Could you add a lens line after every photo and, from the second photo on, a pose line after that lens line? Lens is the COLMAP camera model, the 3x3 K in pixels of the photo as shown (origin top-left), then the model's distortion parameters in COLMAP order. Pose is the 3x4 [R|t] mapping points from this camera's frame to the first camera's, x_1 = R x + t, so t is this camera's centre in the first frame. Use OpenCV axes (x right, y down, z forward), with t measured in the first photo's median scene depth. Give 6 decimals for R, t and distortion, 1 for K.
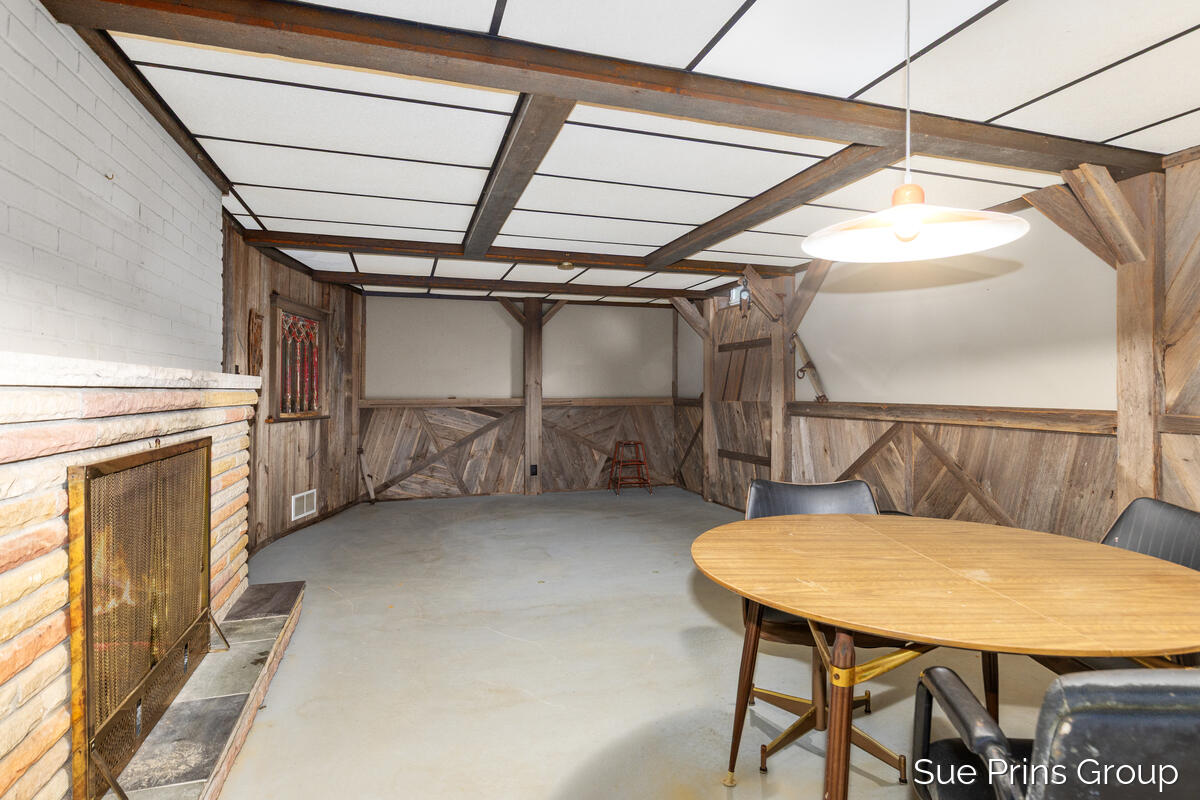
lens RADIAL K [[623.0, 0, 605.3], [0, 623.0, 387.5], [0, 0, 1]] dist [-0.002395, -0.000549]
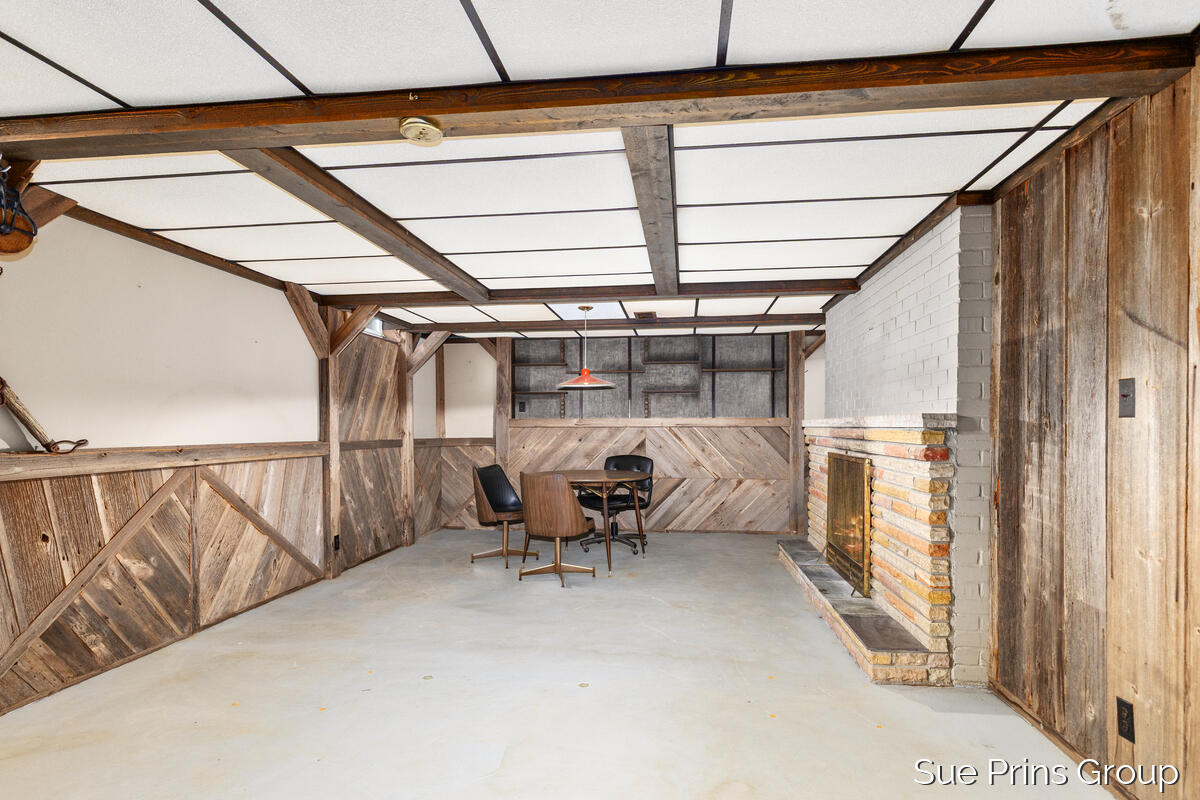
lens RADIAL K [[648.1, 0, 601.6], [0, 648.1, 445.0], [0, 0, 1]] dist [0.000209, 0.000008]
pose [[-0.906414, -0.011170, 0.422242, -0.492132], [-0.000603, 0.999684, 0.025149, 0.003490], [-0.422390, 0.022541, -0.906134, 1.856398]]
